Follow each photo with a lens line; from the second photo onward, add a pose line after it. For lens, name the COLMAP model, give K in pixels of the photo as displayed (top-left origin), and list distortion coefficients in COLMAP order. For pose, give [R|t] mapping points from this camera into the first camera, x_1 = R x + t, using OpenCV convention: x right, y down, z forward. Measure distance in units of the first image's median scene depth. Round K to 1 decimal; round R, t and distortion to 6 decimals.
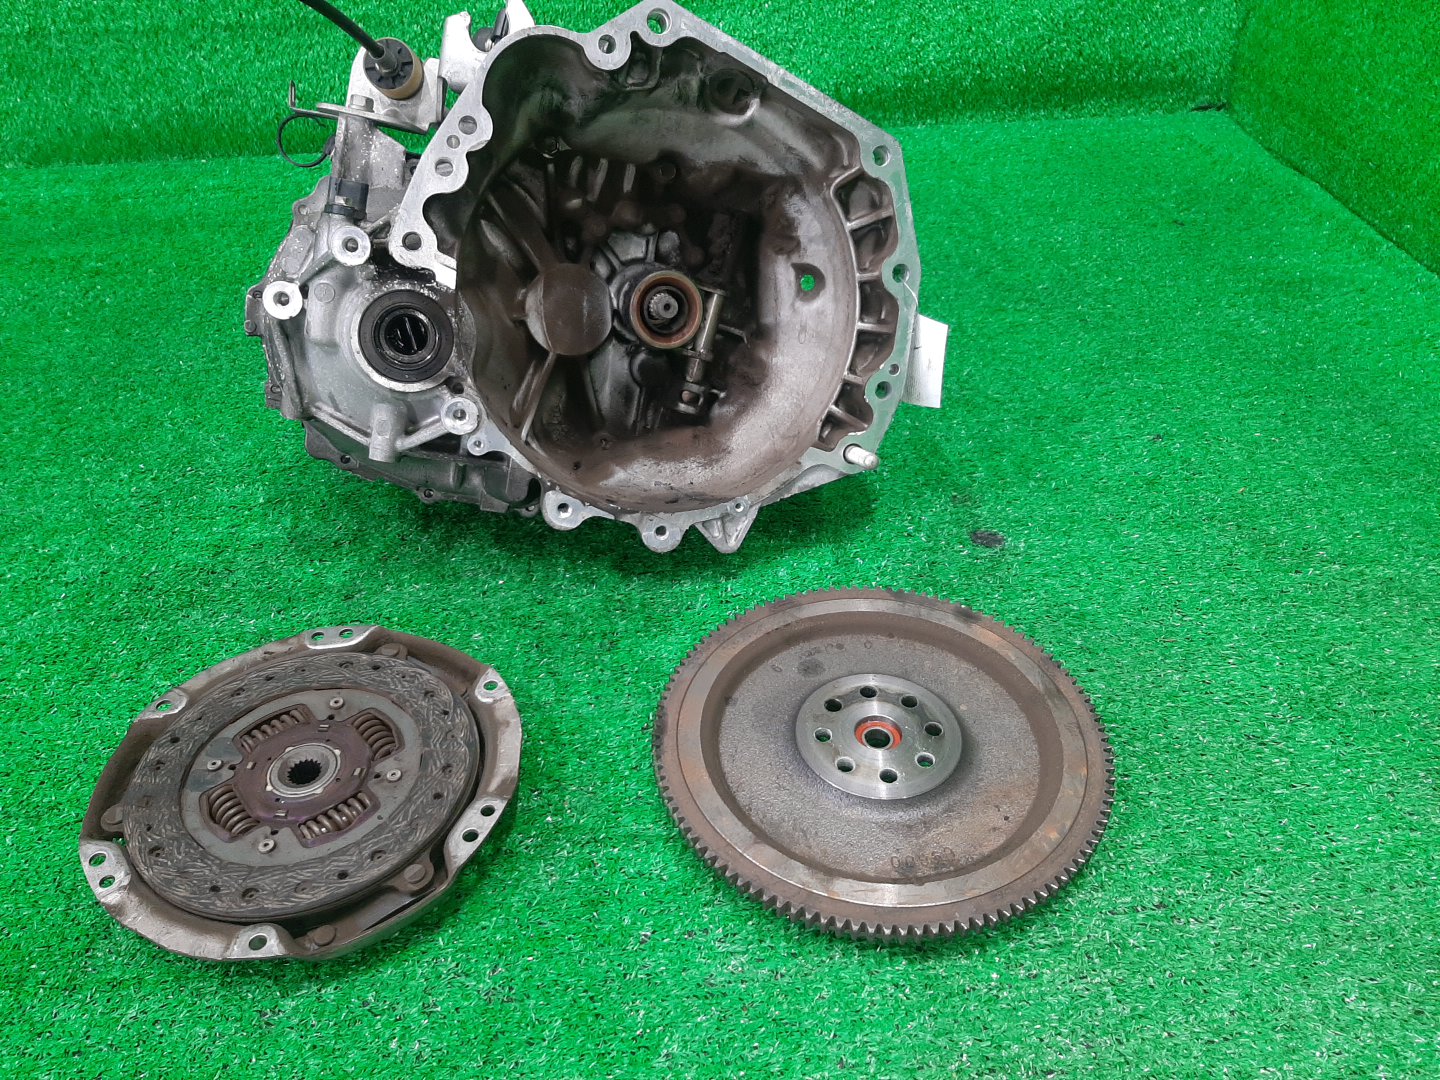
lens RADIAL K [[1079.8, 0, 727.1], [0, 1079.8, 543.7], [0, 0, 1]] dist [0.060360, -0.126378]
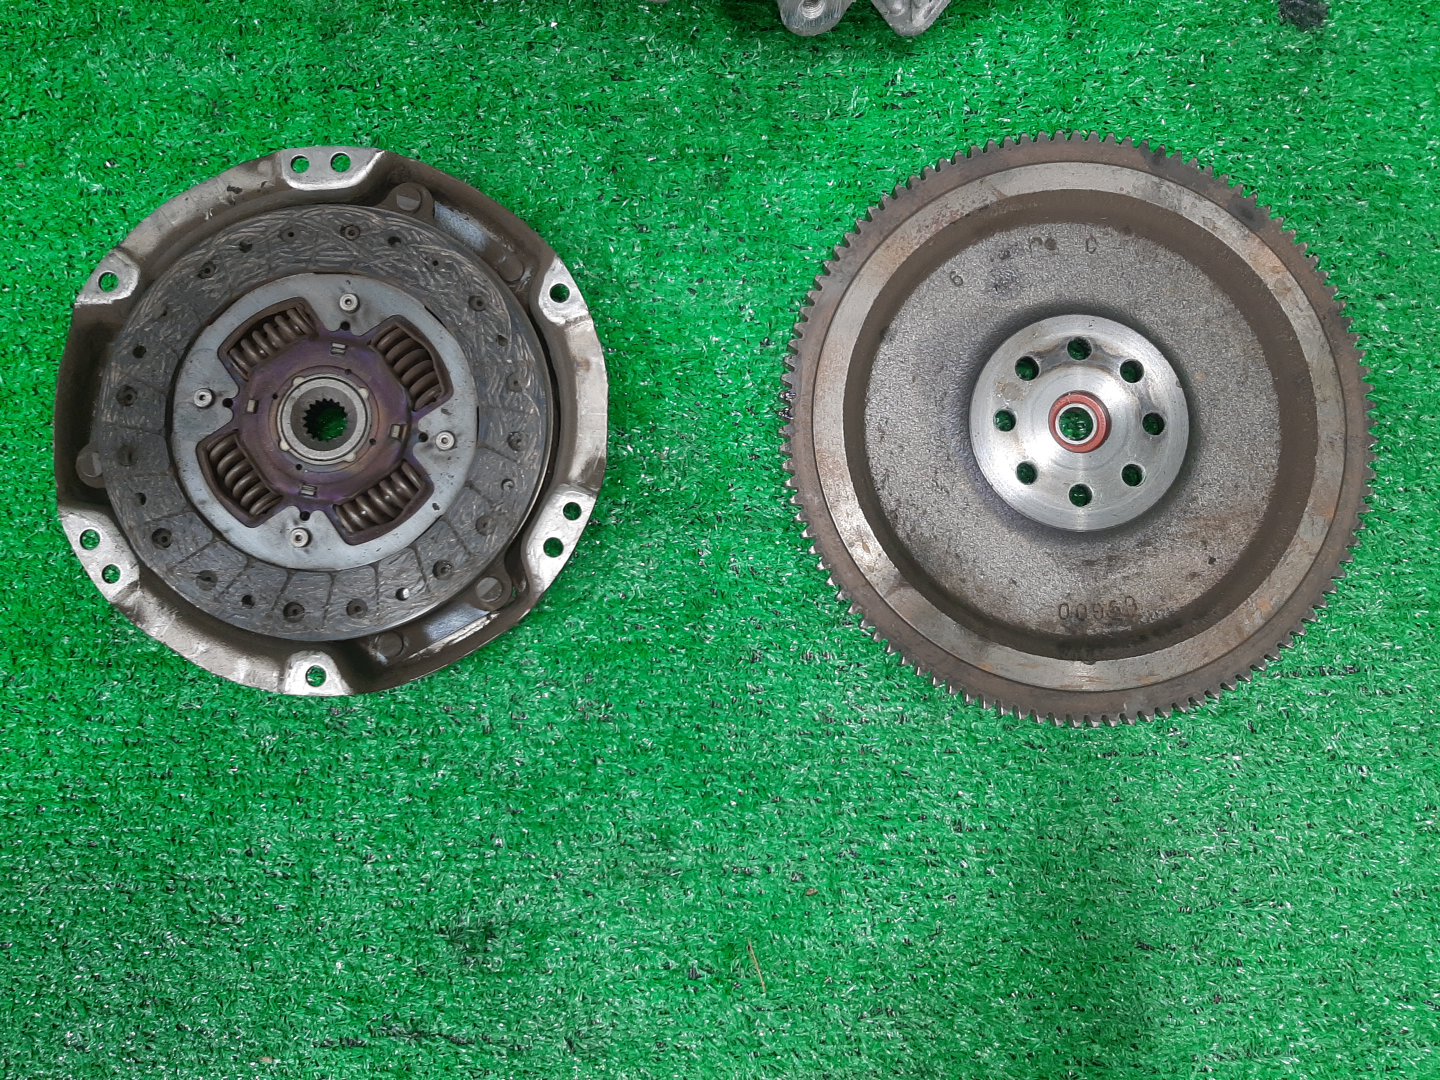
lens RADIAL K [[1079.8, 0, 727.1], [0, 1079.8, 543.7], [0, 0, 1]] dist [0.060360, -0.126378]
pose [[0.995165, 0.094100, 0.028144, -0.121638], [-0.085763, 0.692854, 0.715959, -0.295479], [0.047872, -0.714911, 0.697574, 0.418277]]
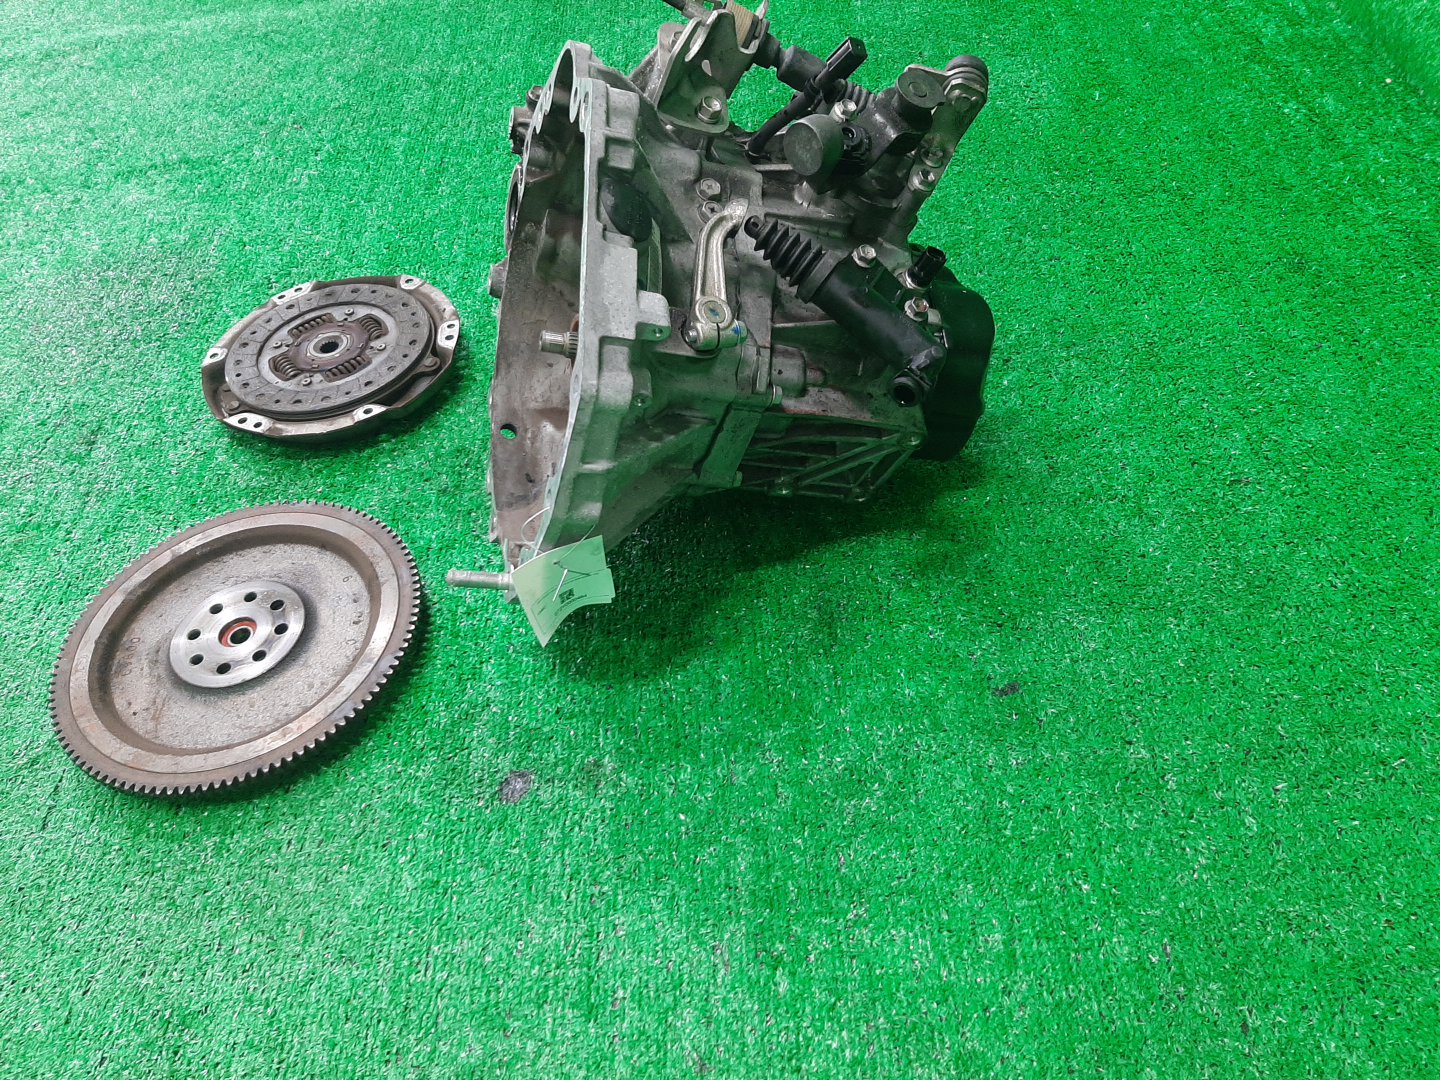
lens RADIAL K [[1079.8, 0, 727.1], [0, 1079.8, 543.7], [0, 0, 1]] dist [0.060360, -0.126378]
pose [[-0.069659, 0.753189, -0.654106, 0.873248], [-0.536153, 0.524677, 0.661252, -1.046809], [0.841242, 0.396763, 0.367276, 1.012181]]
